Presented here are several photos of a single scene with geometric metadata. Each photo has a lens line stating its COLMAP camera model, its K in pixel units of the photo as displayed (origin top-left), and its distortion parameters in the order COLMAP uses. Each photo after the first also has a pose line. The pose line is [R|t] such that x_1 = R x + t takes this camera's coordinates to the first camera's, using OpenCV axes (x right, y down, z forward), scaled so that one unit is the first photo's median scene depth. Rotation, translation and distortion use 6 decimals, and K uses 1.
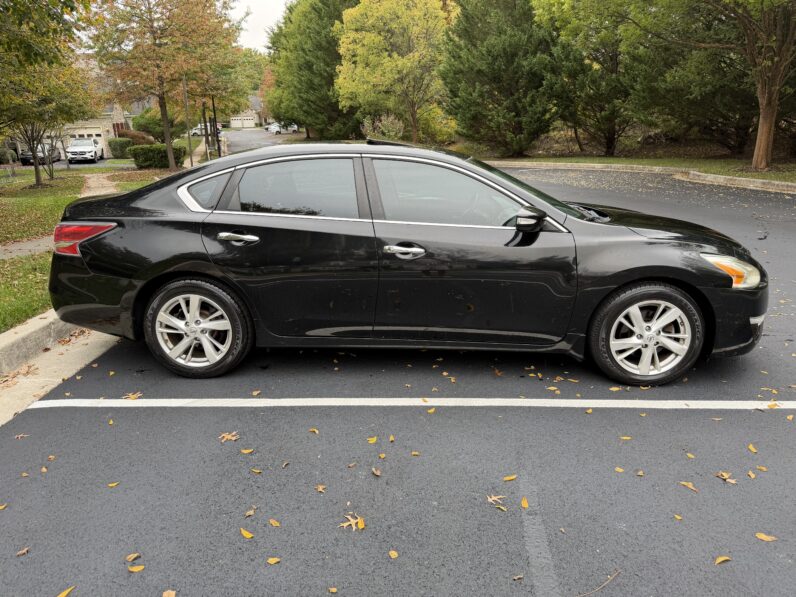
lens RADIAL K [[566.8, 0, 400.6], [0, 566.8, 297.5], [0, 0, 1]] dist [0.031583, -0.042462]
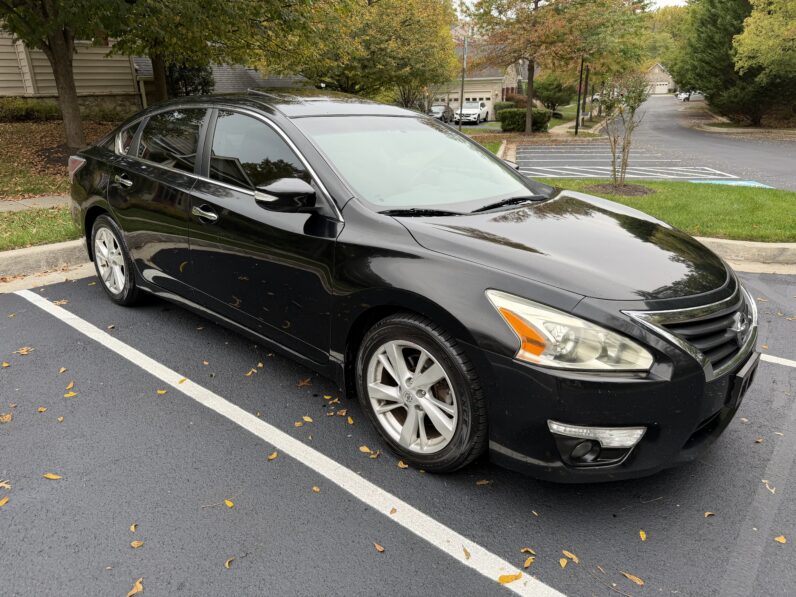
lens RADIAL K [[566.8, 0, 400.6], [0, 566.8, 297.5], [0, 0, 1]] dist [0.031583, -0.042462]
pose [[0.773919, 0.223010, -0.592720, 0.076615], [-0.191174, 0.974551, 0.117056, -0.011182], [0.603740, 0.022721, 0.796857, 0.045227]]
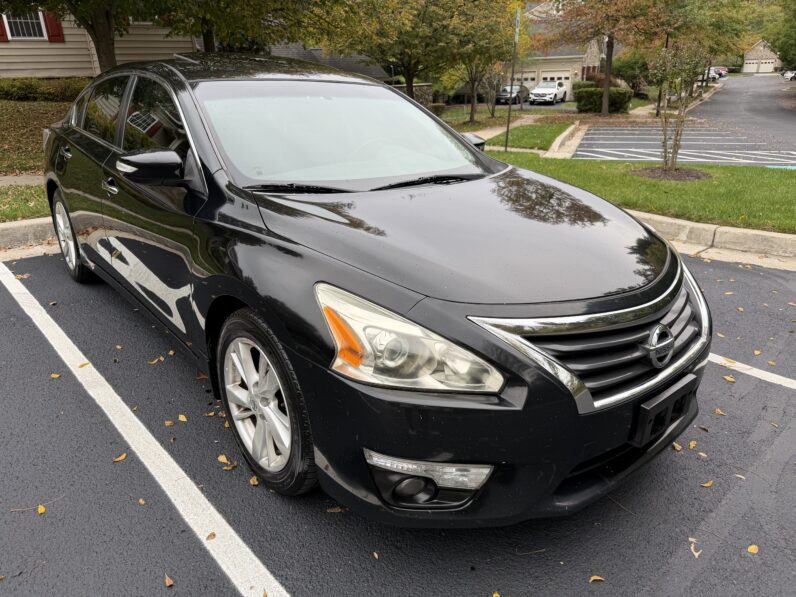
lens RADIAL K [[574.8, 0, 400.2], [0, 574.8, 288.9], [0, 0, 1]] dist [-0.005476, 0.001268]
pose [[0.680035, 0.260754, -0.685245, 0.086387], [-0.212634, 0.964593, 0.156036, -0.015195], [0.701669, 0.039596, 0.711402, 0.066581]]
